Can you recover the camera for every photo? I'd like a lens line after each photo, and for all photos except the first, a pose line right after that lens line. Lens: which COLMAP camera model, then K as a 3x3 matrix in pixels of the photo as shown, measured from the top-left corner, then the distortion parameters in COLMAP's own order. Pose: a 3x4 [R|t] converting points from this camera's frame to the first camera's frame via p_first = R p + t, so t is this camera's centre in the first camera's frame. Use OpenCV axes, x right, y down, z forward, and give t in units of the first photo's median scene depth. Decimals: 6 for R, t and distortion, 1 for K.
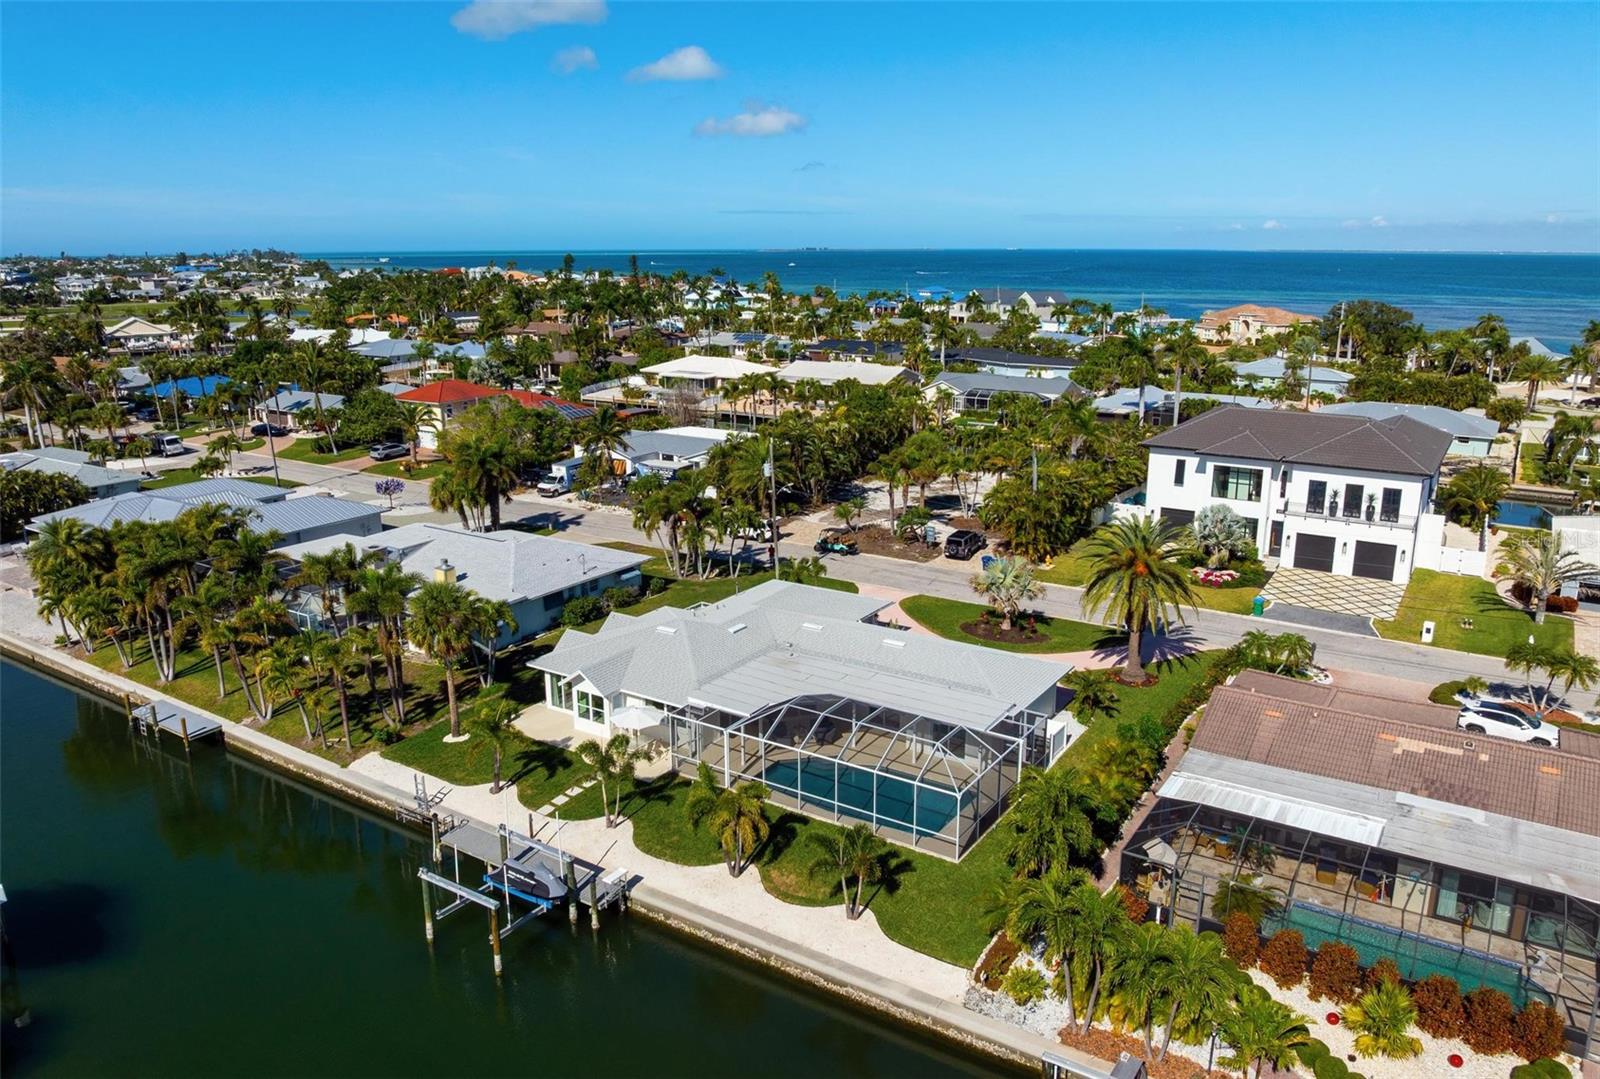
lens RADIAL K [[1134.2, 0, 800.0], [0, 1134.2, 539.5], [0, 0, 1]] dist [-0.032908, -0.006191]
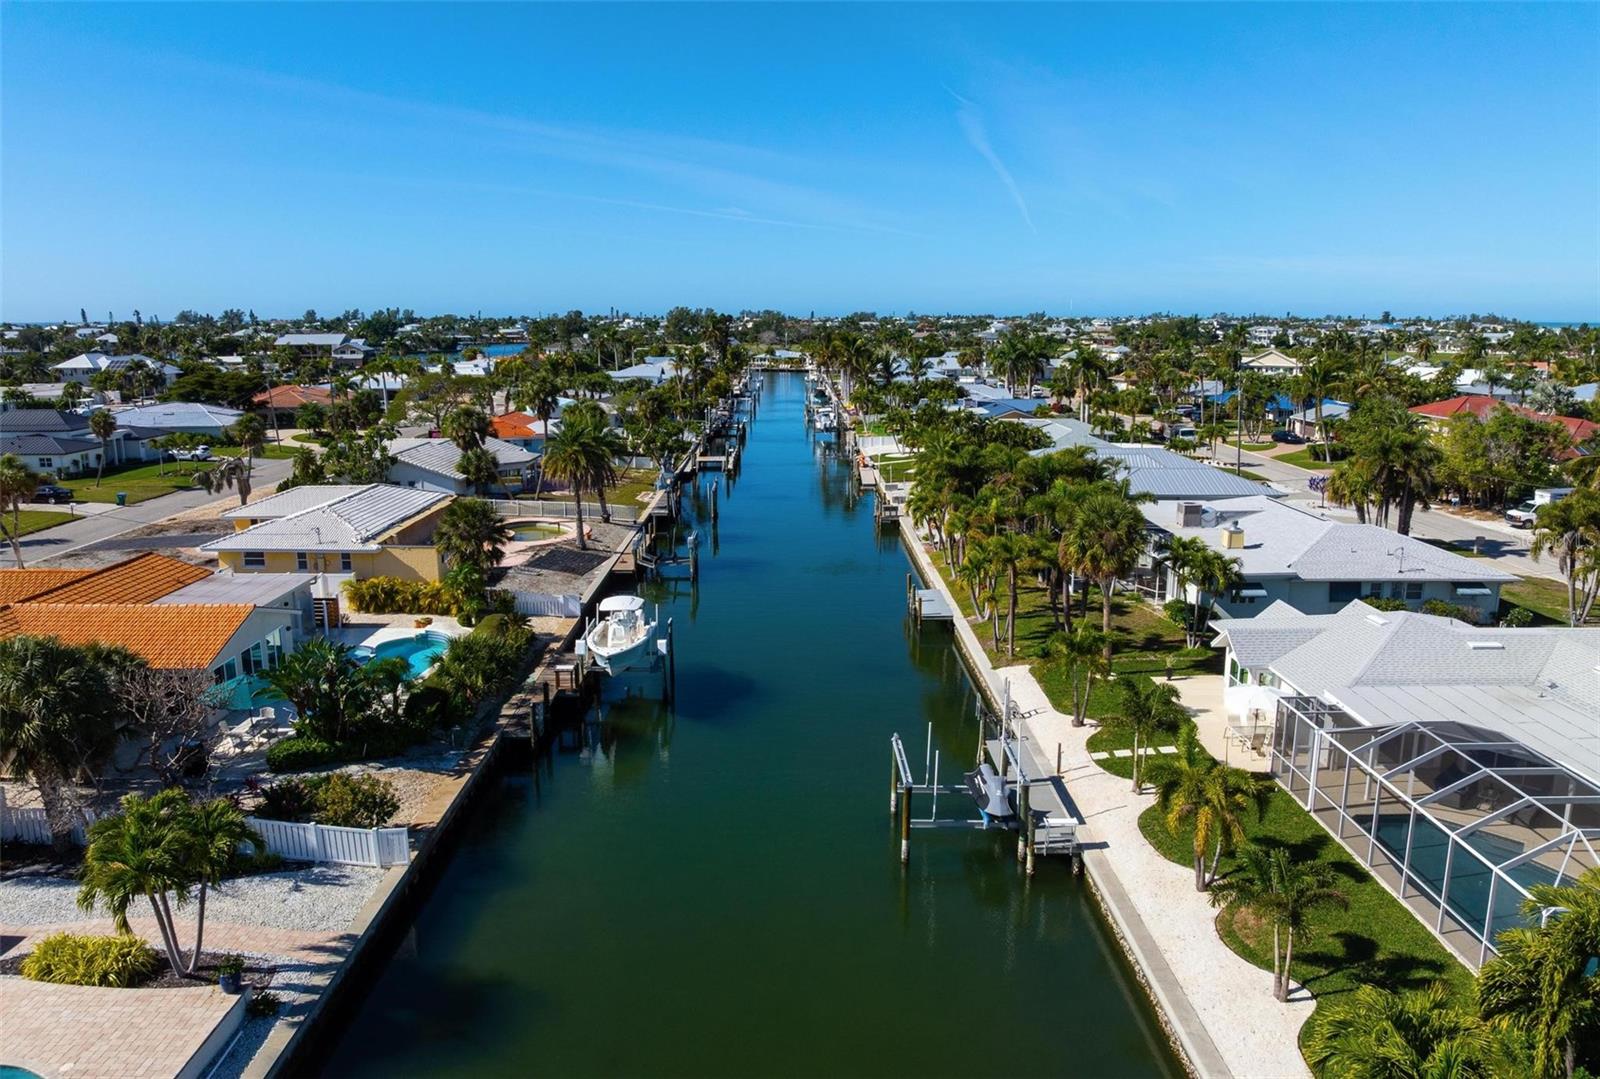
lens RADIAL K [[1134.2, 0, 800.0], [0, 1134.2, 539.5], [0, 0, 1]] dist [-0.032908, -0.006191]
pose [[0.558818, 0.165703, -0.812567, 0.265422], [-0.210537, 0.976079, 0.054258, 0.067026], [0.802120, 0.140755, 0.580337, 0.247607]]
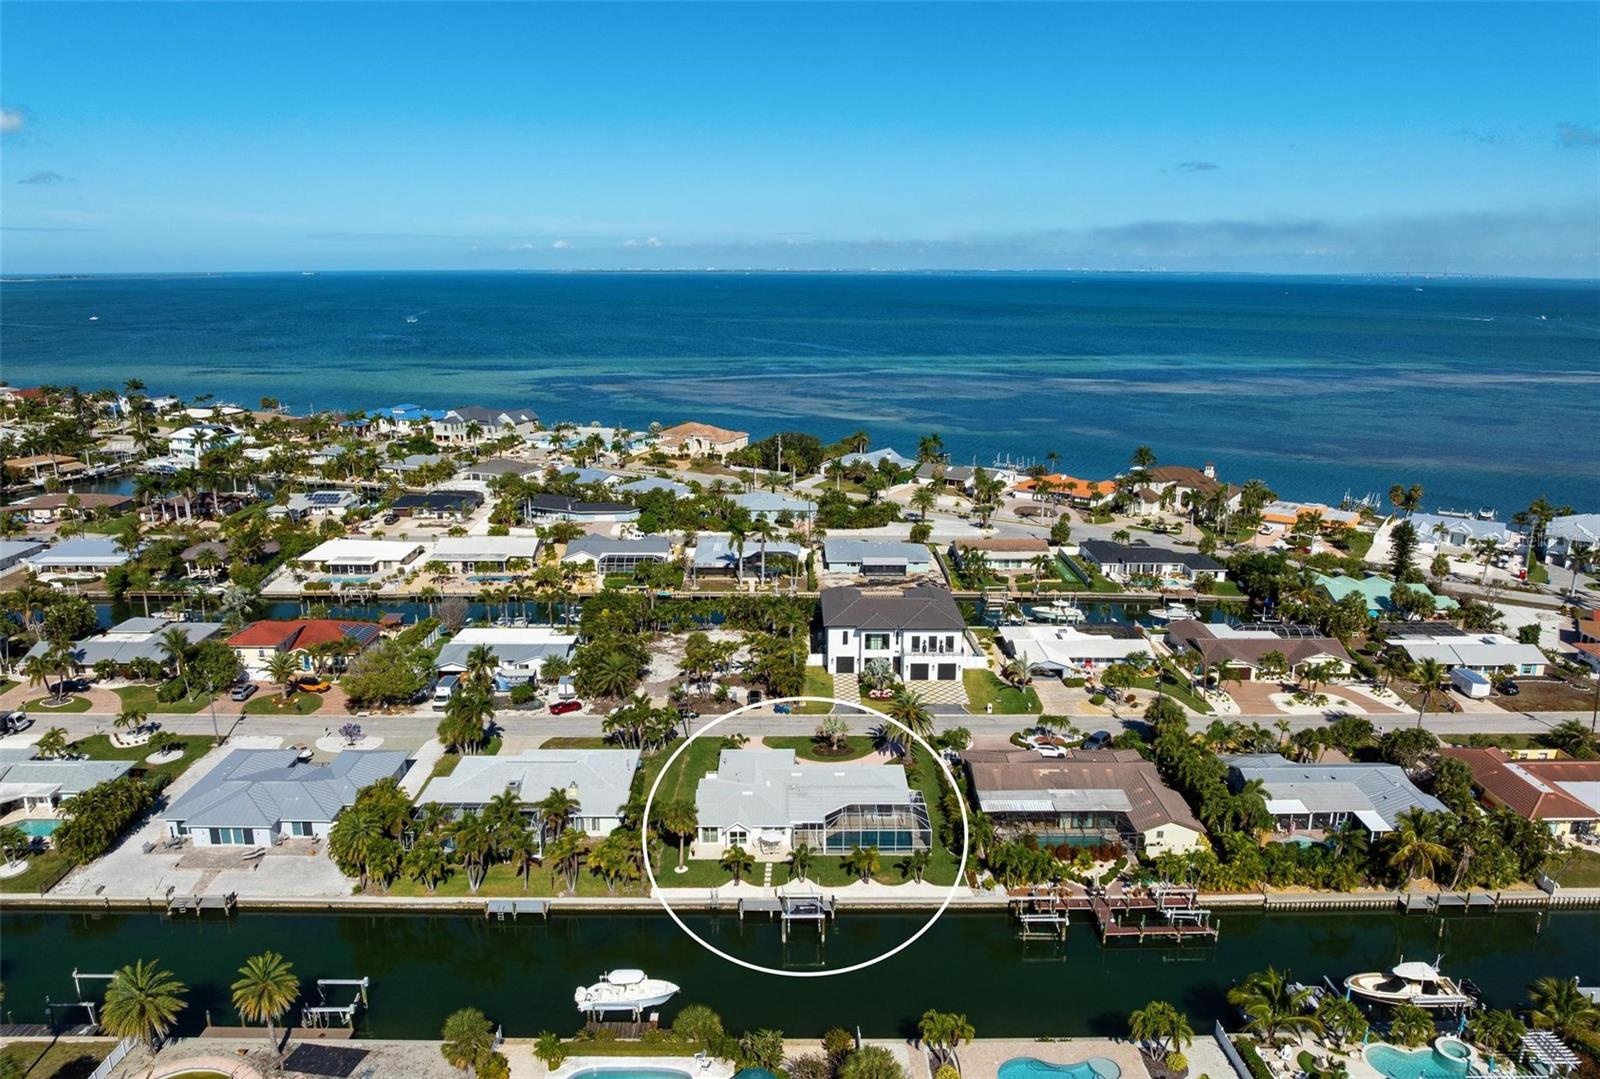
lens RADIAL K [[1135.9, 0, 801.4], [0, 1135.9, 479.9], [0, 0, 1]] dist [-0.040092, 0.004672]
pose [[0.832952, -0.097814, 0.544631, -1.125085], [0.135719, 0.990302, -0.029712, -0.421568], [-0.536443, 0.098666, 0.838149, -0.886808]]
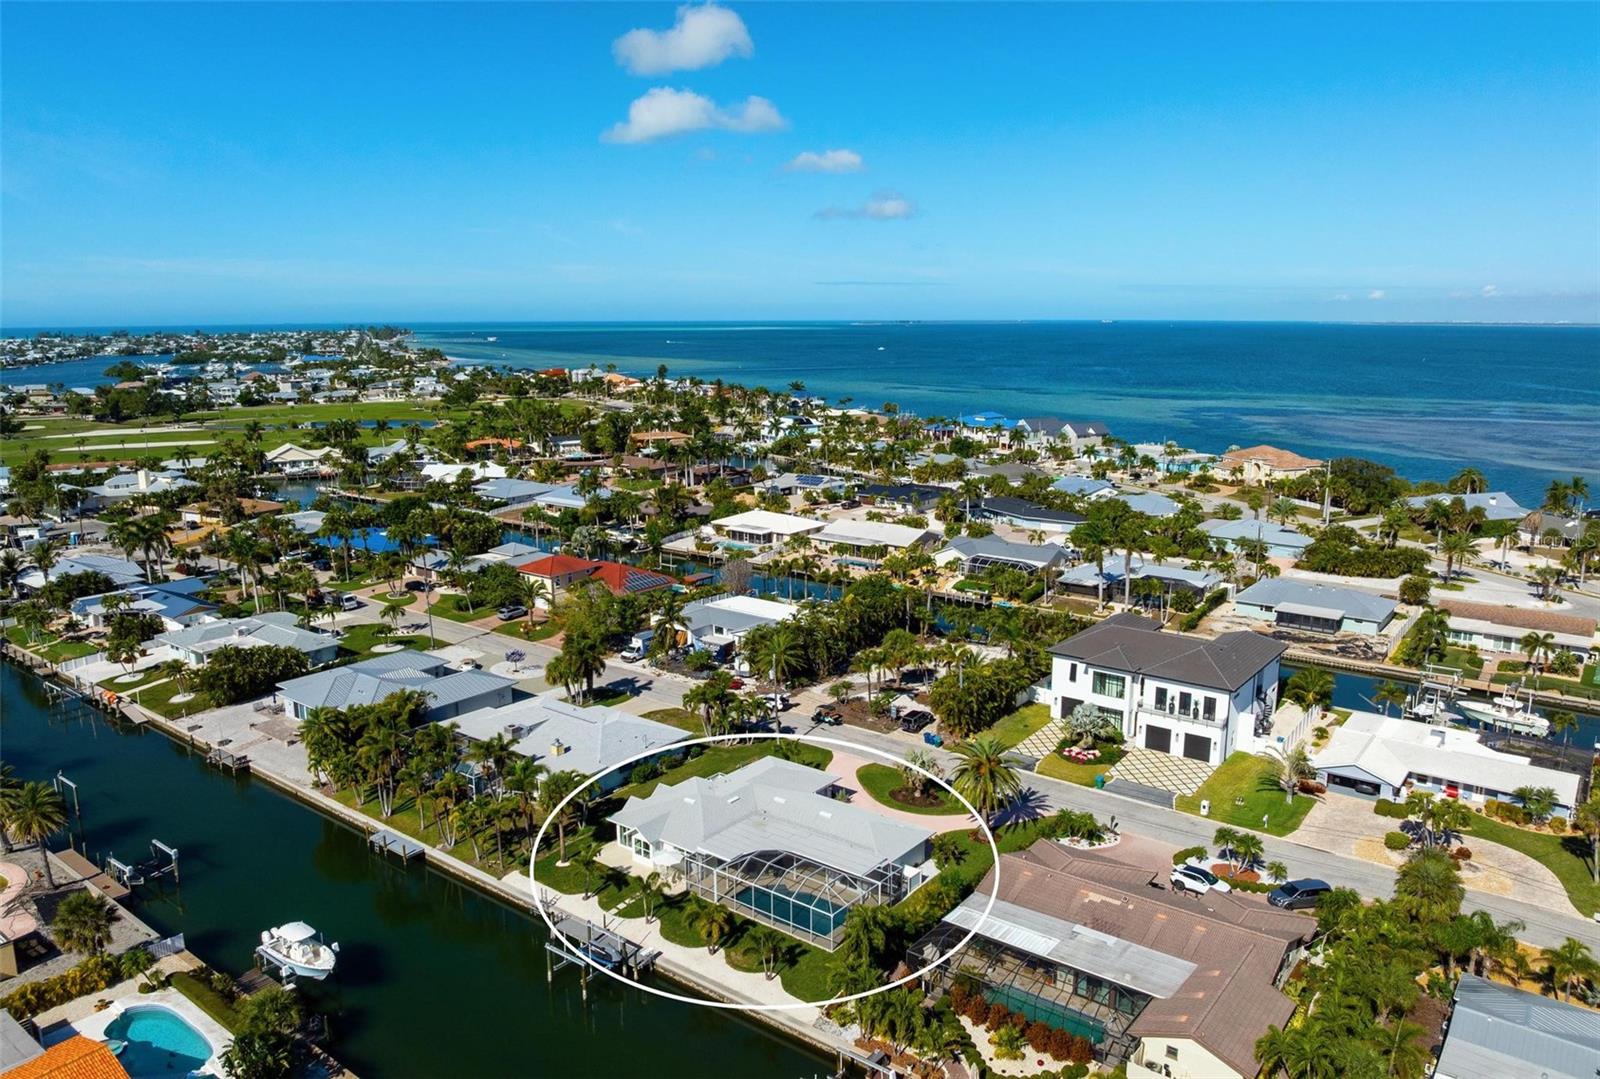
lens RADIAL K [[1128.2, 0, 798.8], [0, 1128.2, 562.6], [0, 0, 1]] dist [-0.011497, -0.060747]
pose [[0.996628, 0.016553, -0.080366, 0.166117], [-0.019799, 0.999013, -0.039757, -0.203848], [0.079629, 0.041214, 0.995972, -0.636392]]
